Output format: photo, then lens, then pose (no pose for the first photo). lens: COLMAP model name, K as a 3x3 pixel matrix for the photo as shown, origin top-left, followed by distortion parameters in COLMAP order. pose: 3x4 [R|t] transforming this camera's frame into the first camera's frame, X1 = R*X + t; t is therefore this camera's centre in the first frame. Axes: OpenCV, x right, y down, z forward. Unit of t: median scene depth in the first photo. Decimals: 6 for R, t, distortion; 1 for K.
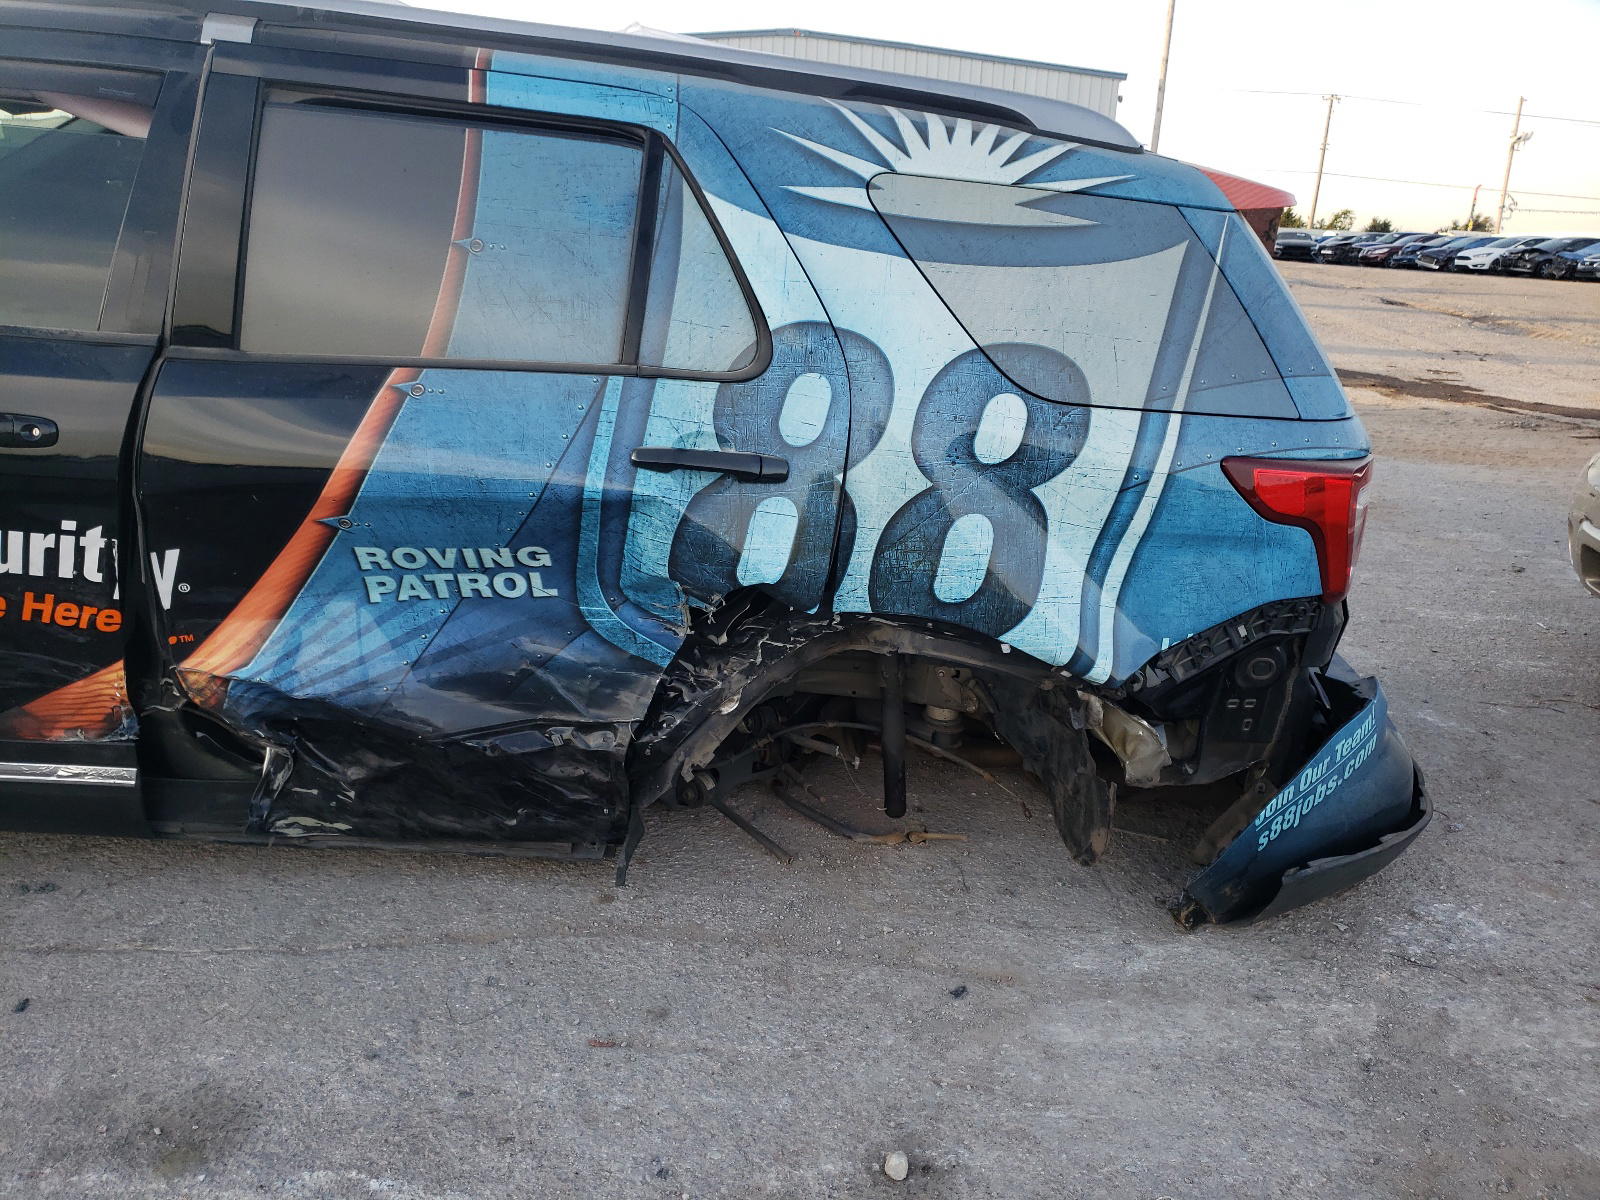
lens RADIAL K [[1197.4, 0, 800.0], [0, 1197.4, 600.0], [0, 0, 1]] dist [0.040023, 0.000997]
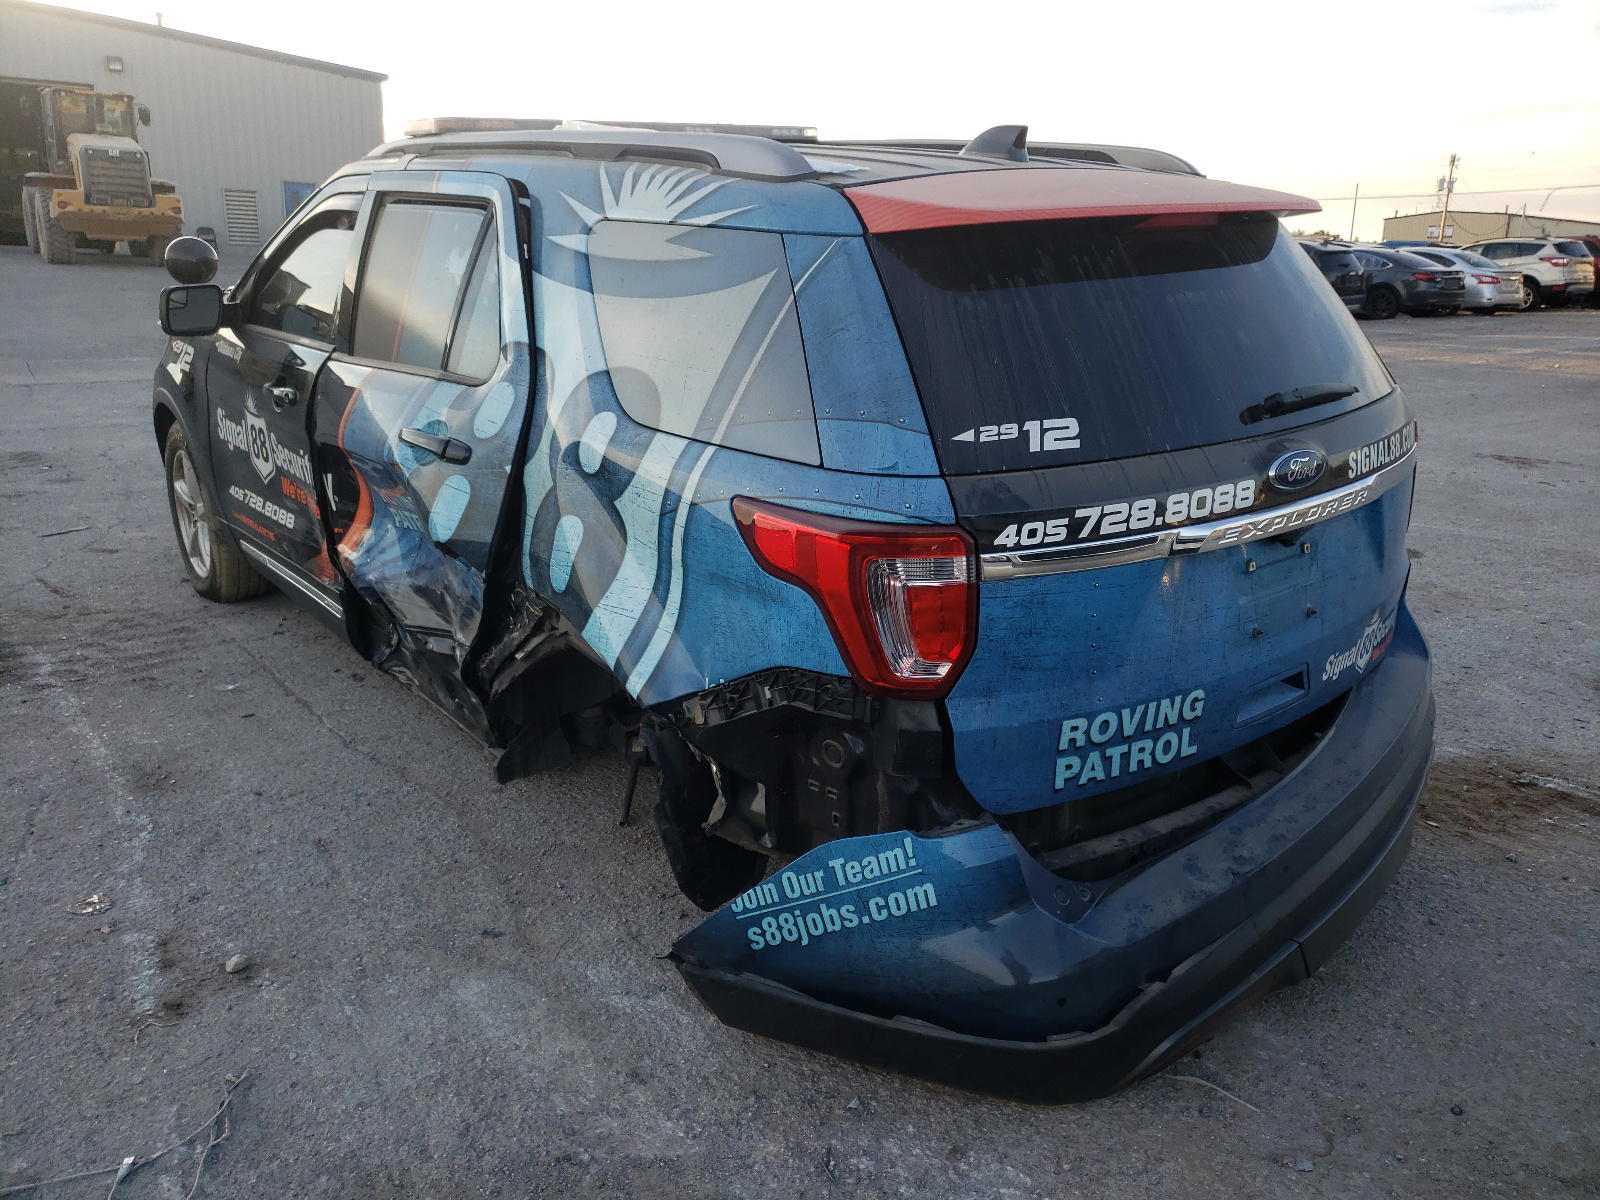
lens RADIAL K [[1218.5, 0, 800.0], [0, 1218.5, 600.0], [0, 0, 1]] dist [0.116182, -0.001021]
pose [[0.570290, 0.174479, -0.802699, 1.178525], [-0.238123, 0.970338, 0.041739, -0.092398], [0.786172, 0.167338, 0.594921, 0.493528]]
